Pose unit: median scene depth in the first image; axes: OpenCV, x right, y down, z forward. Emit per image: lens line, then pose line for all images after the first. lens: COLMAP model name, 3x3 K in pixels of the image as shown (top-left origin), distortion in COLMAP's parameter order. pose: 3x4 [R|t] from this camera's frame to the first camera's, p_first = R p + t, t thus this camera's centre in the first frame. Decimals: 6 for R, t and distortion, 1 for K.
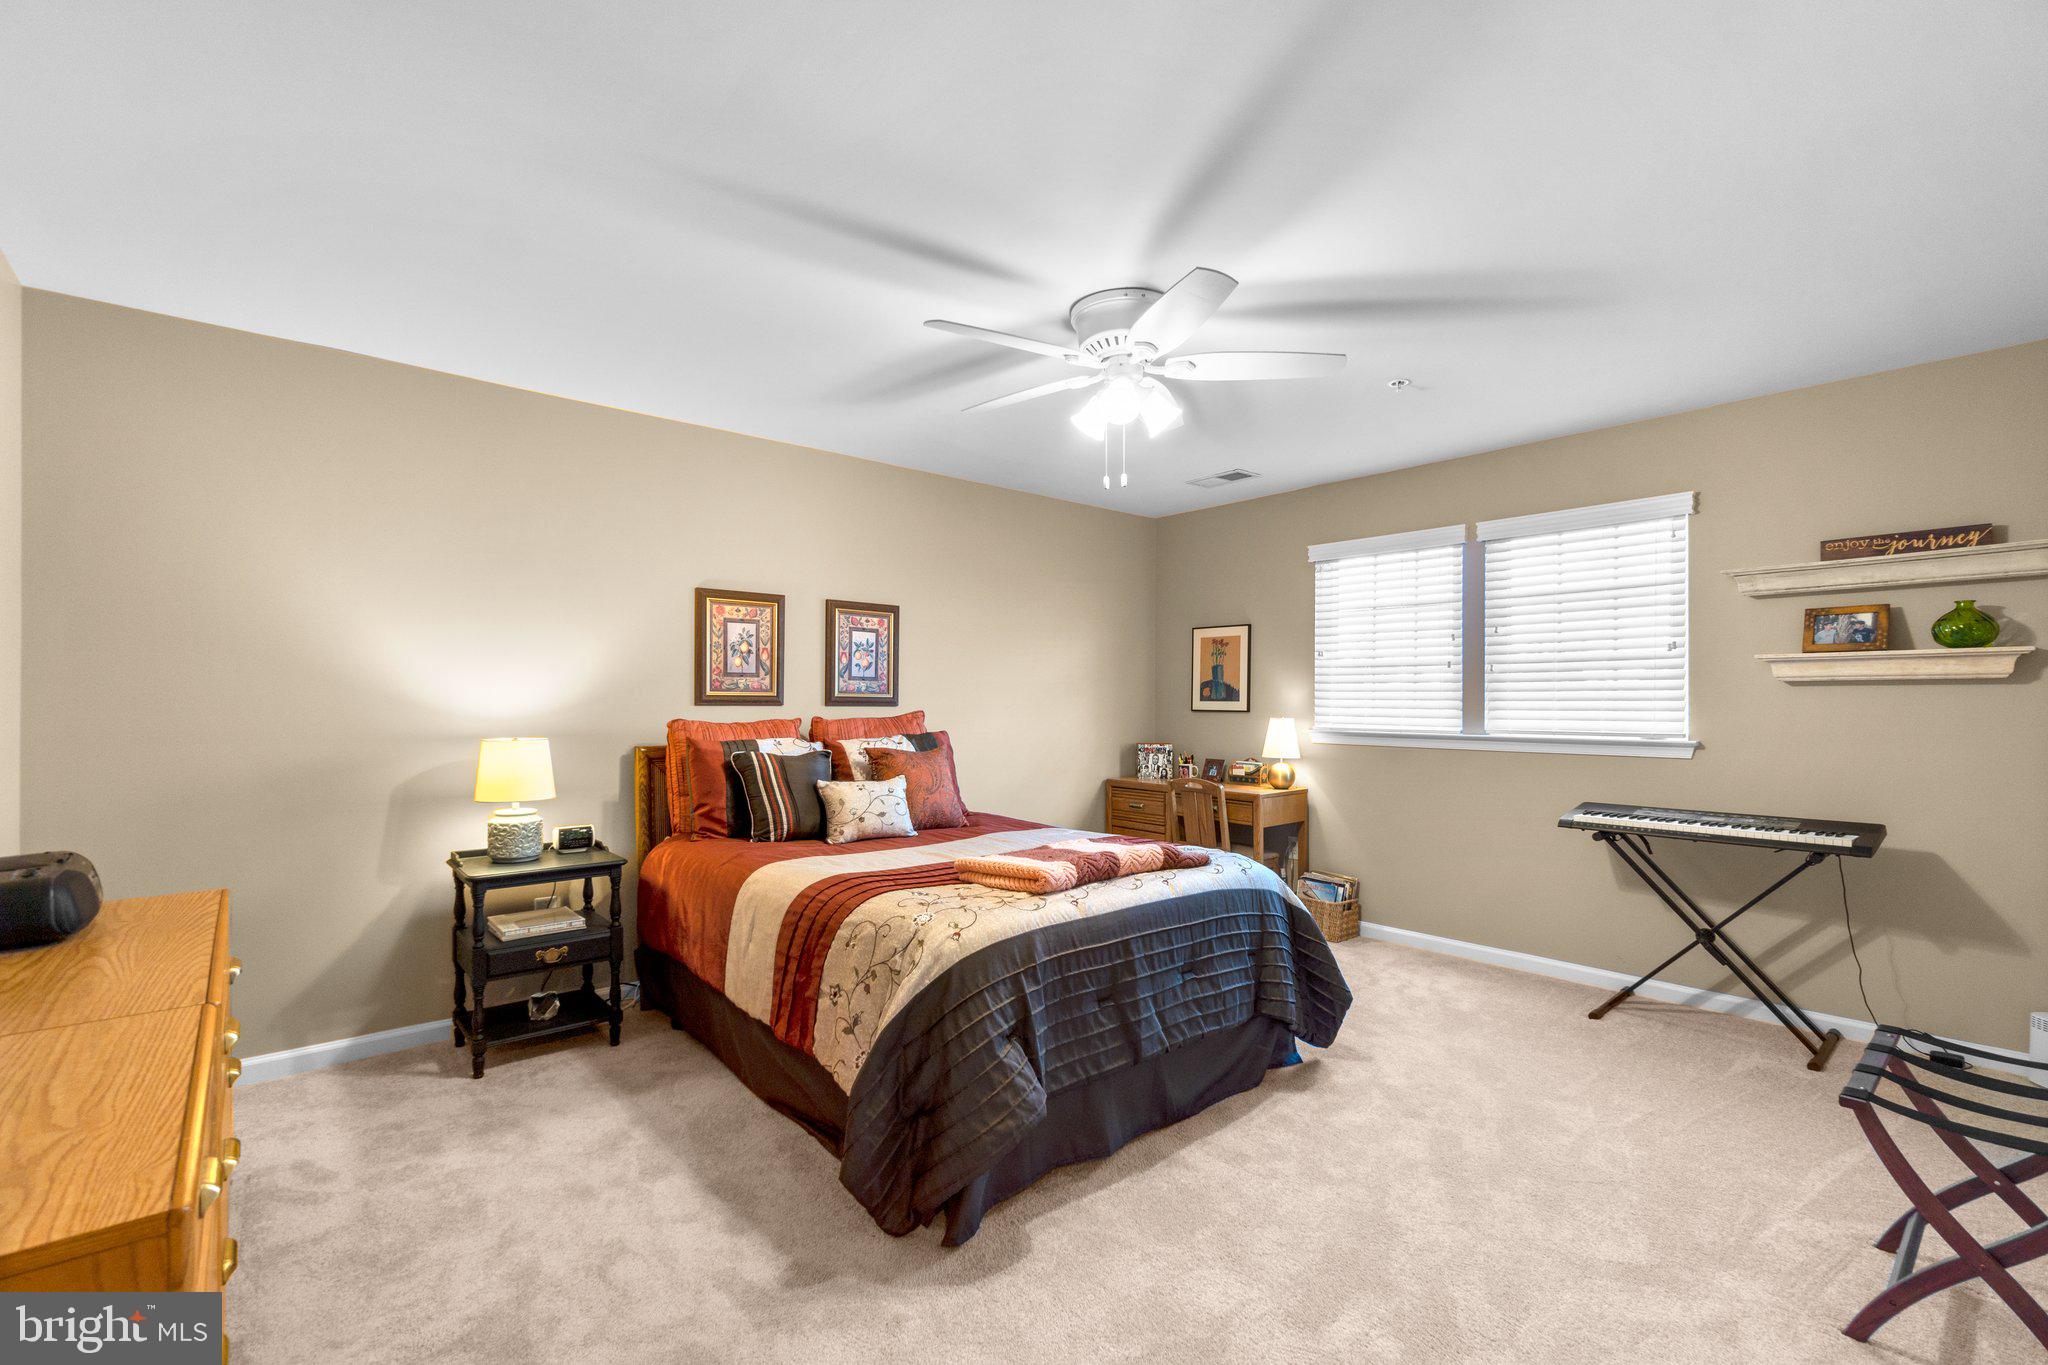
lens RADIAL K [[884.0, 0, 1025.0], [0, 884.0, 694.9], [0, 0, 1]] dist [-0.006020, 0.002126]
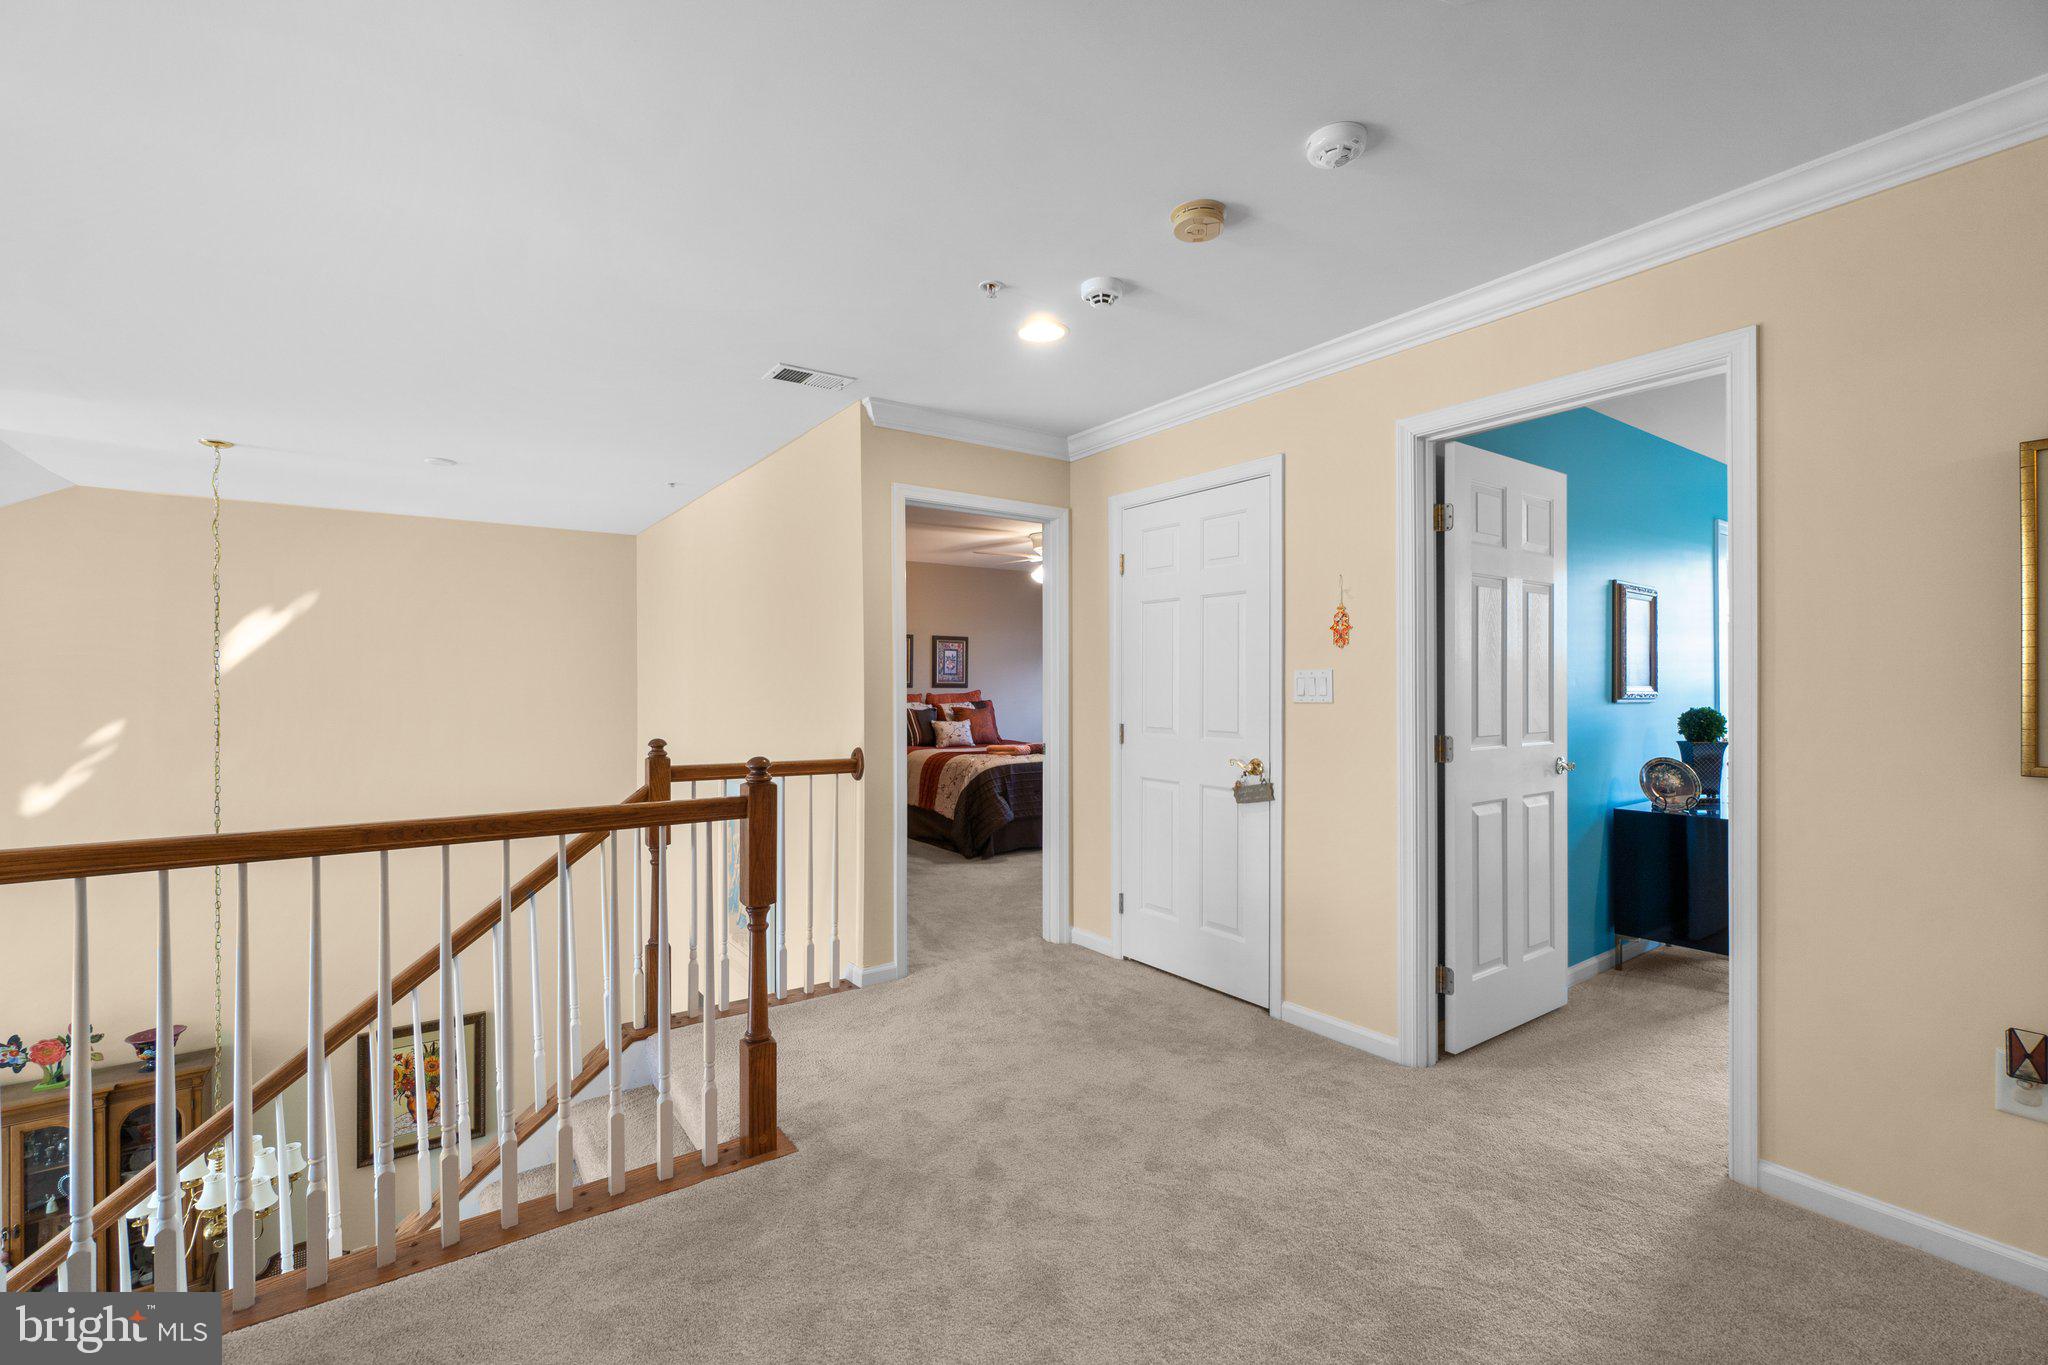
lens RADIAL K [[884.0, 0, 1024.0], [0, 884.0, 686.9], [0, 0, 1]] dist [-0.006020, 0.002126]
pose [[0.995820, -0.002848, -0.091290, 0.191261], [0.003566, 0.999964, 0.007701, -0.005194], [0.091265, -0.007995, 0.995795, -1.129496]]
